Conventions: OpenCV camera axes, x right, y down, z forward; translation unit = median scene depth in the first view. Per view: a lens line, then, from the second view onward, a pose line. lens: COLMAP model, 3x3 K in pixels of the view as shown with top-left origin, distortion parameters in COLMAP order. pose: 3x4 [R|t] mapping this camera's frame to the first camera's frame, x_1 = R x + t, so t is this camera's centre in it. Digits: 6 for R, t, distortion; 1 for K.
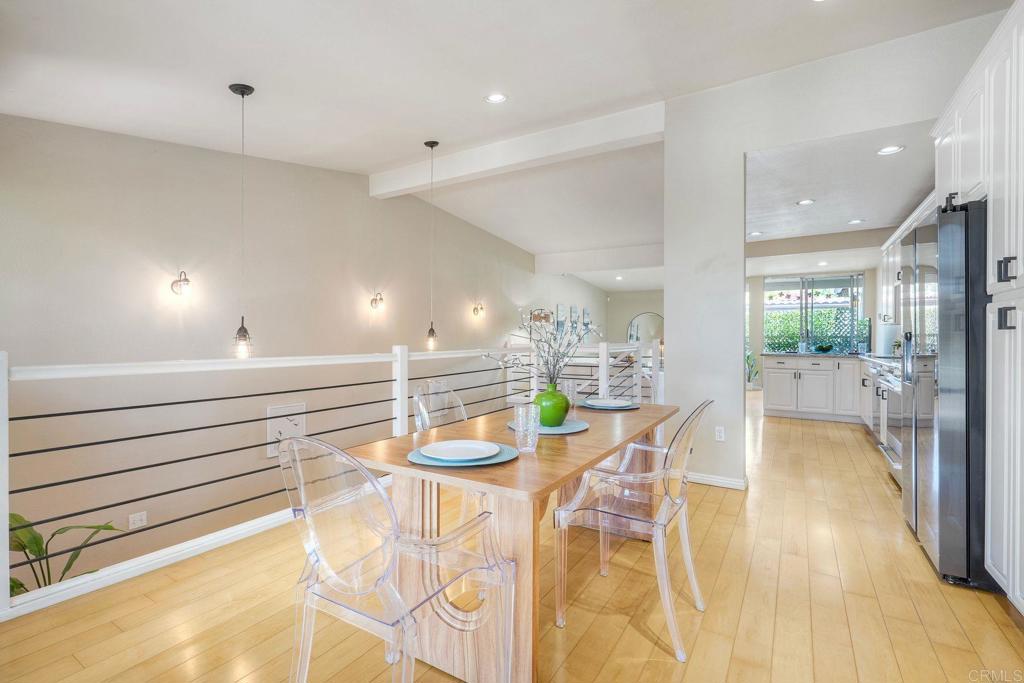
lens RADIAL K [[472.4, 0, 512.1], [0, 472.4, 338.3], [0, 0, 1]] dist [0.001435, 0.000206]
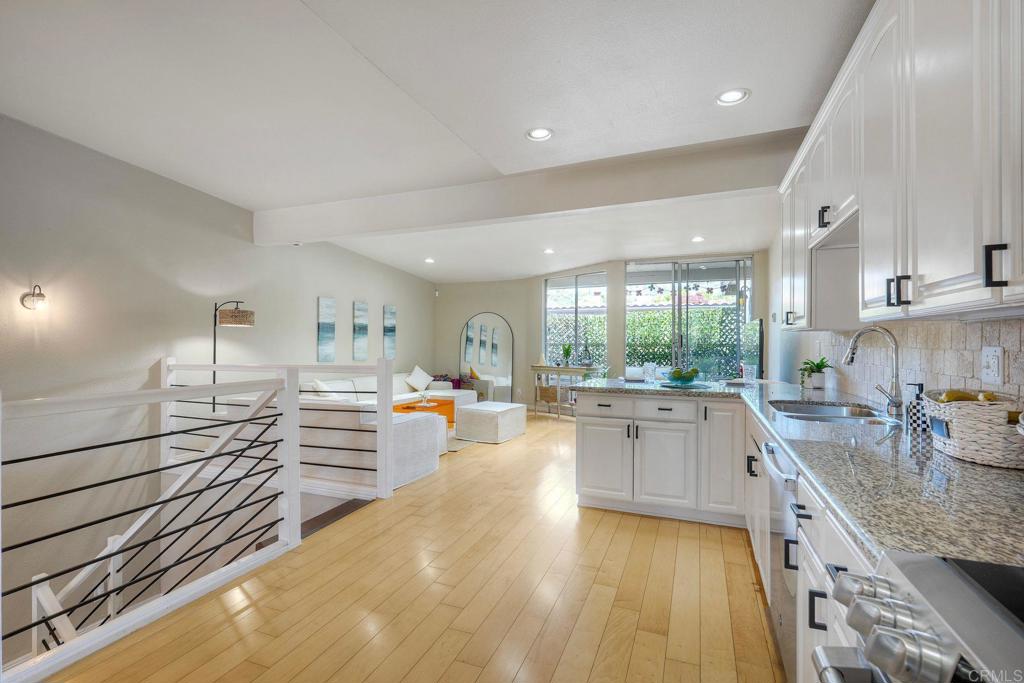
lens RADIAL K [[472.4, 0, 511.9], [0, 472.4, 340.7], [0, 0, 1]] dist [0.001435, 0.000206]
pose [[0.986201, -0.001590, 0.165545, 0.253725], [0.002054, 0.999994, -0.002631, -0.010789], [-0.165540, 0.002935, 0.986199, 0.338389]]
